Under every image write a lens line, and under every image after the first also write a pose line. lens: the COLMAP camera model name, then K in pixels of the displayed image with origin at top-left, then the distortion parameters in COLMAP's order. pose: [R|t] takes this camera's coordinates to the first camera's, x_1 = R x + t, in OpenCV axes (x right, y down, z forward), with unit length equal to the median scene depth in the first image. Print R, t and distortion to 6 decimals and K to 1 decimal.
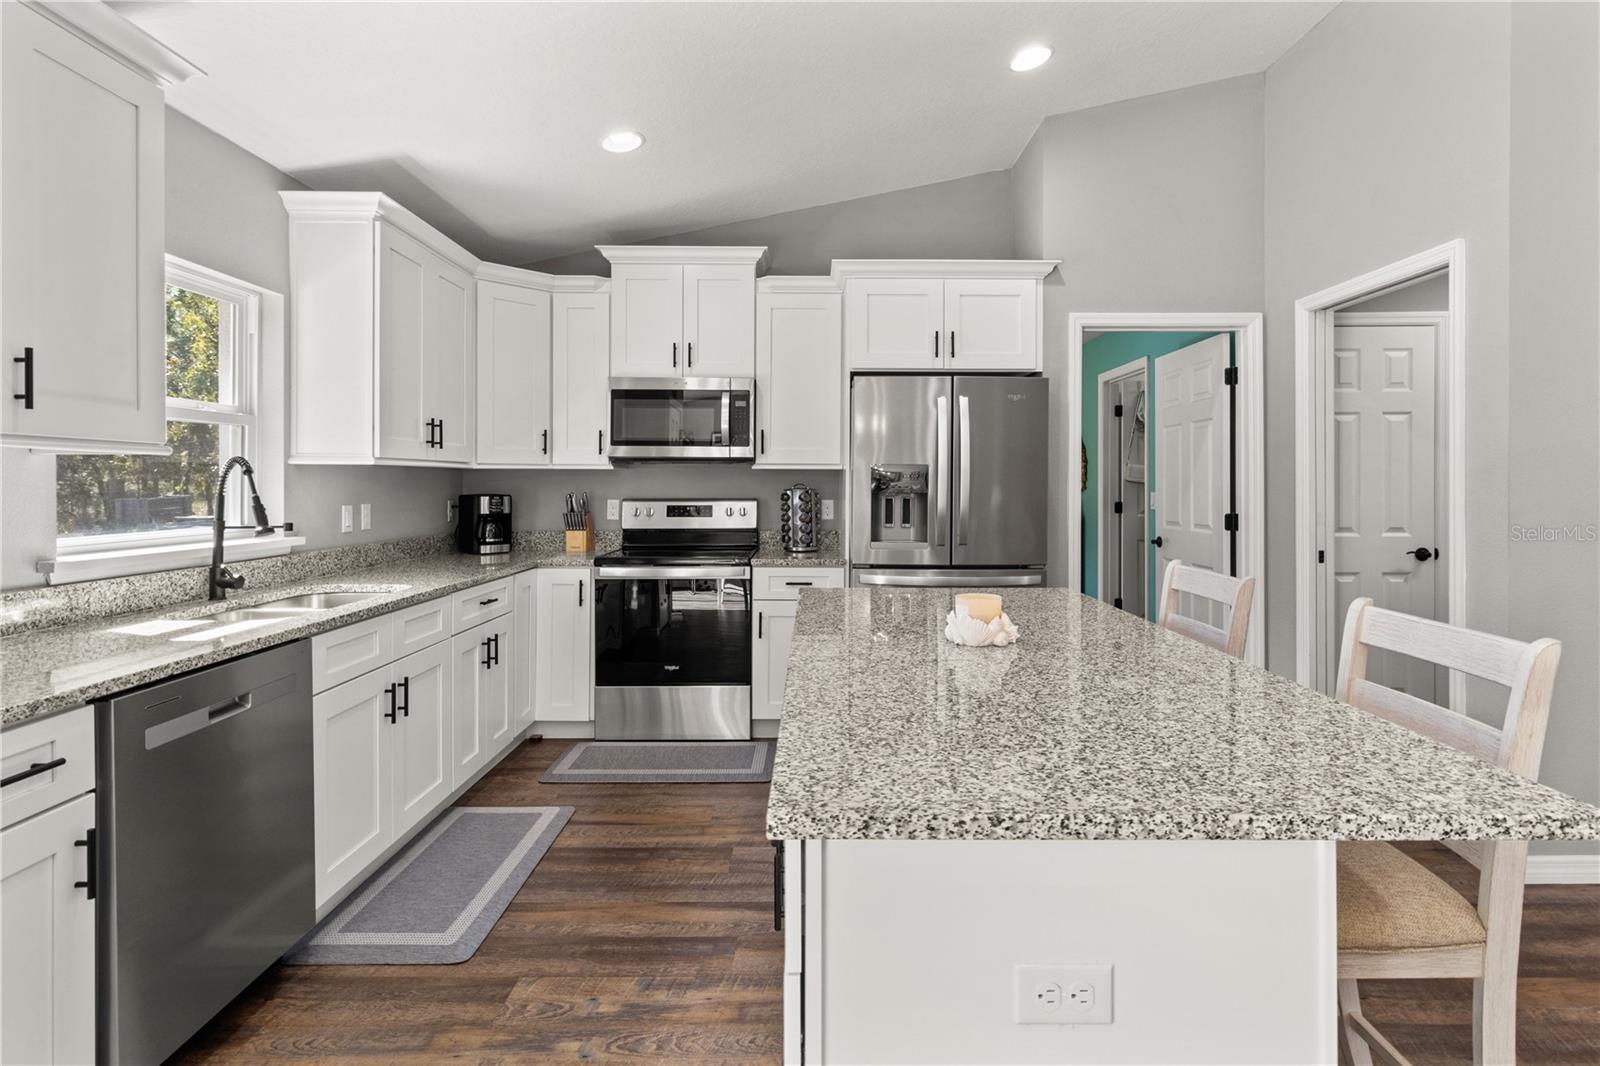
lens RADIAL K [[782.0, 0, 813.9], [0, 782.0, 486.8], [0, 0, 1]] dist [0.002969, 0.000468]
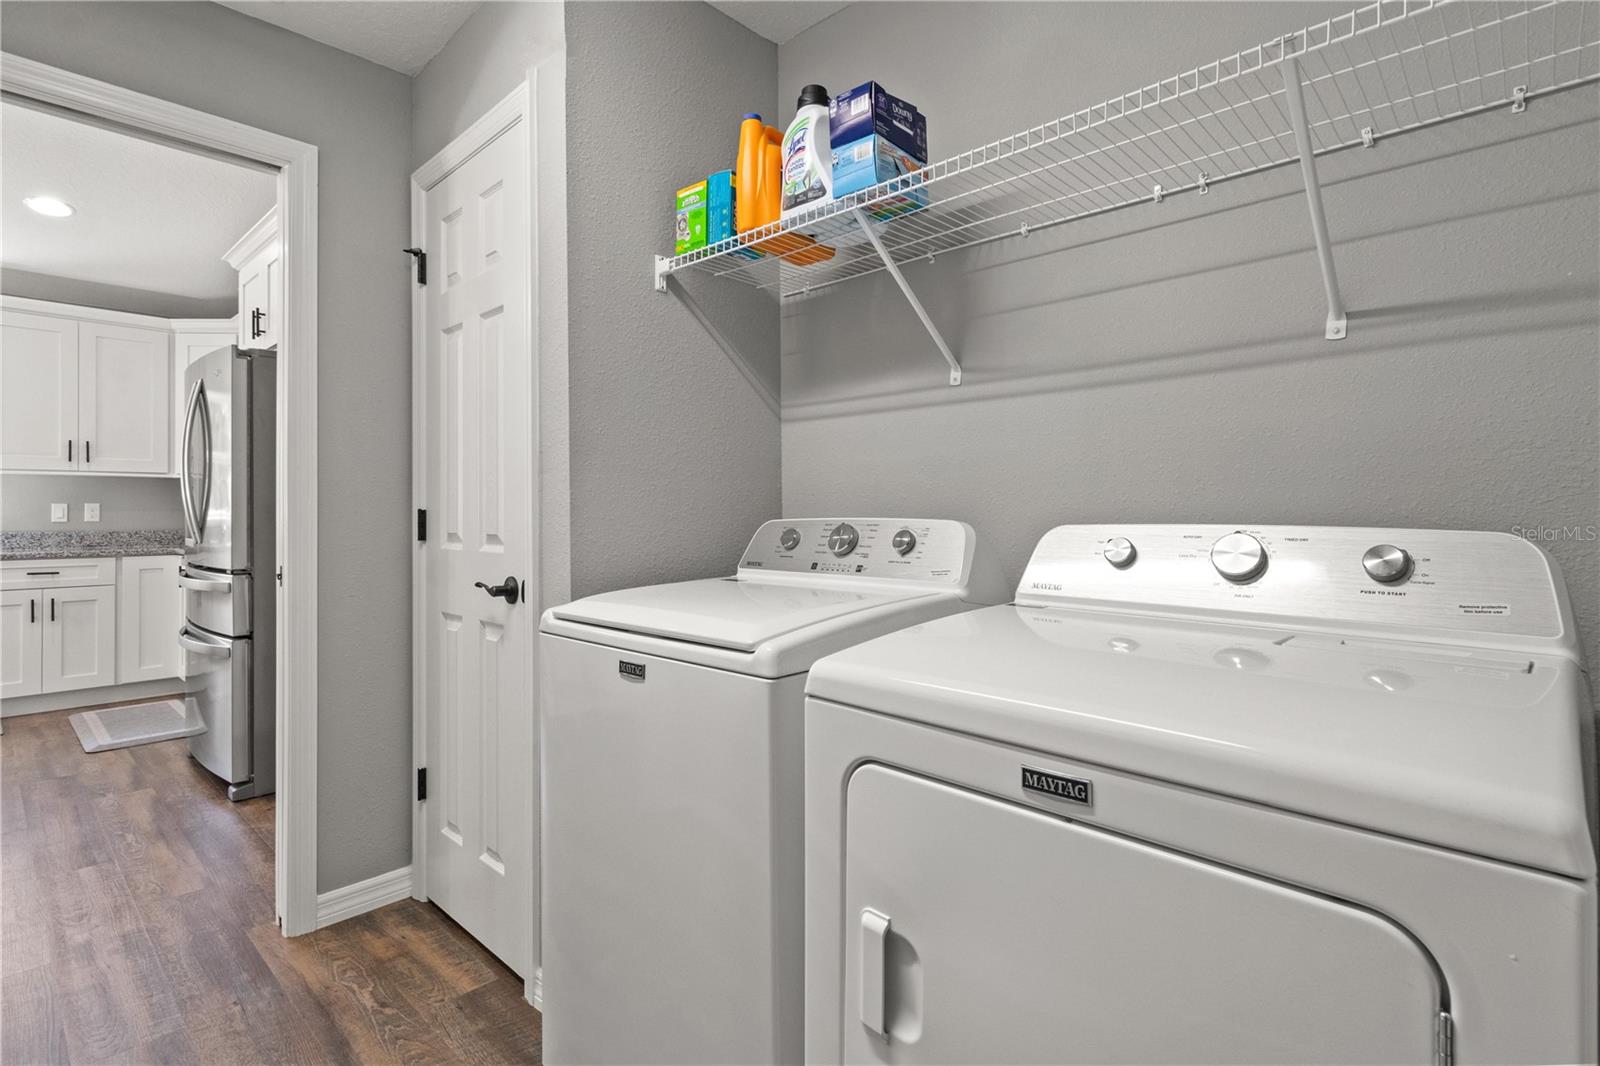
lens RADIAL K [[766.2, 0, 800.0], [0, 766.2, 508.7], [0, 0, 1]] dist [0.003363, 0.000684]
pose [[0.728438, -0.008074, -0.685065, 1.338972], [0.002892, 0.999958, -0.008711, 0.047239], [0.685106, 0.004364, 0.728430, 0.863421]]
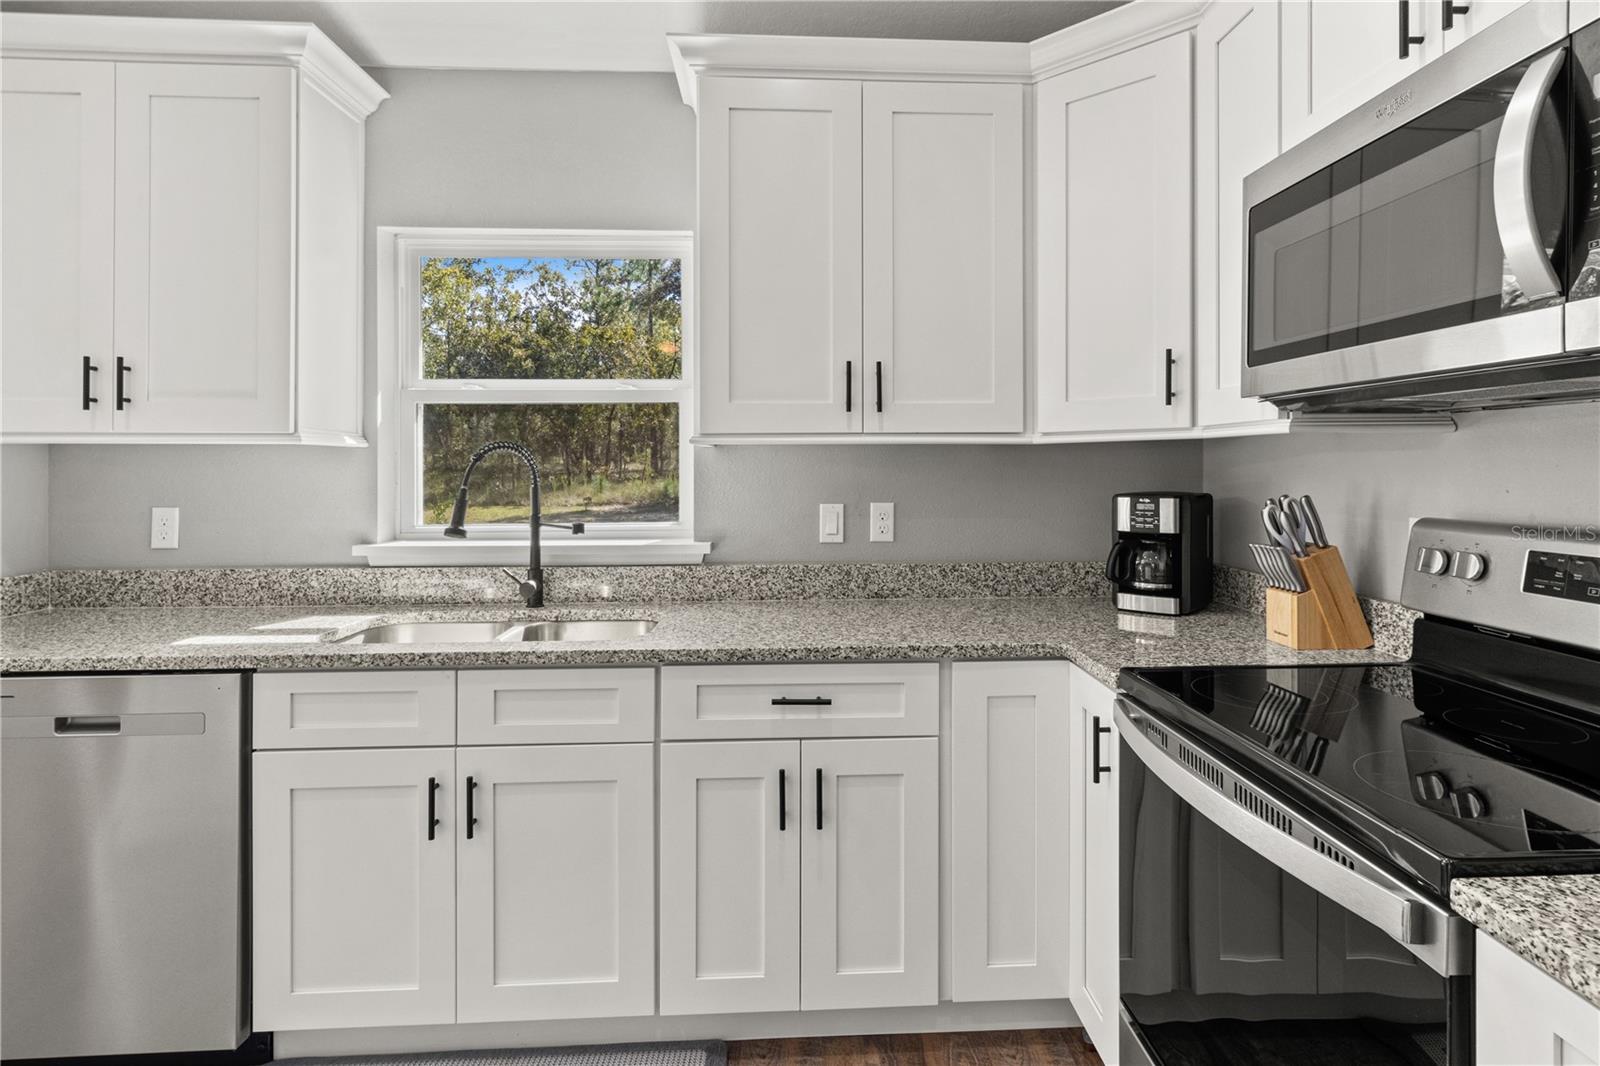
lens RADIAL K [[815.9, 0, 830.4], [0, 815.9, 462.3], [0, 0, 1]] dist [-0.001787, -0.000338]
pose [[0.047294, -0.007325, -0.998854, 0.119668], [-0.000256, 0.999973, -0.007345, -0.007494], [0.998881, 0.000603, 0.047290, 0.924494]]
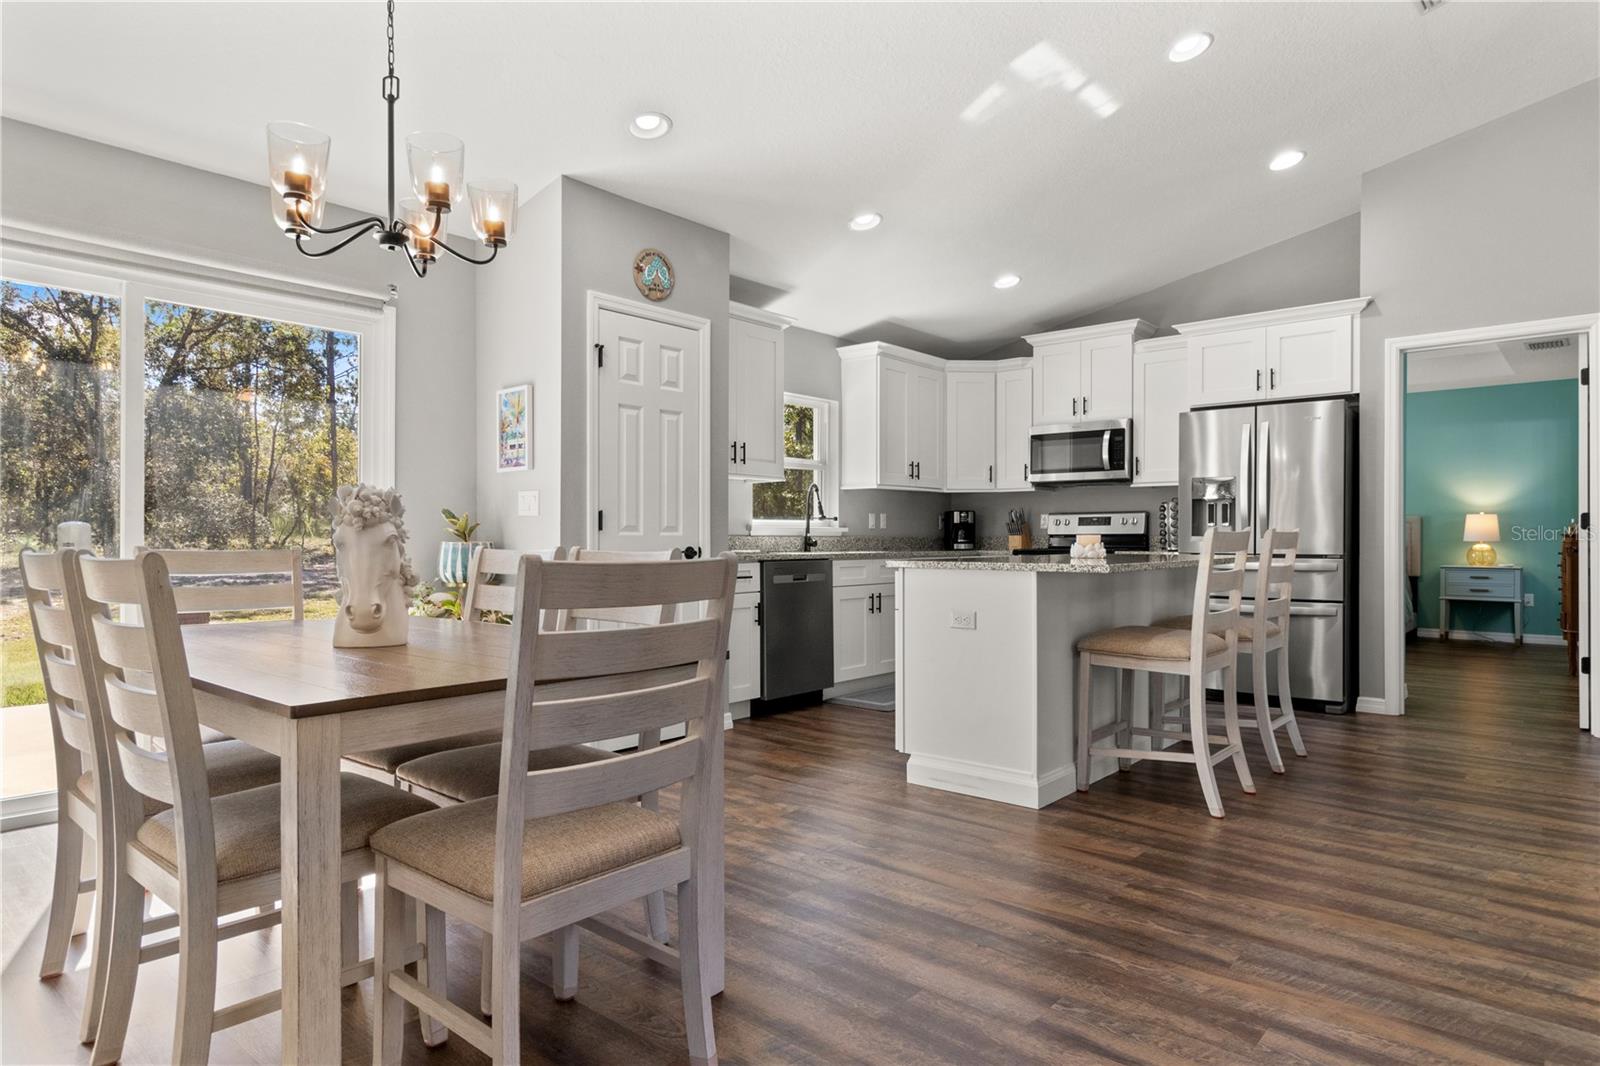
lens RADIAL K [[908.6, 0, 815.9], [0, 908.6, 537.8], [0, 0, 1]] dist [-0.003564, -0.000538]
pose [[0.758488, -0.001591, -0.651685, 0.616002], [-0.000143, 0.999997, -0.002608, 0.080267], [0.651687, 0.002071, 0.758485, -0.609787]]
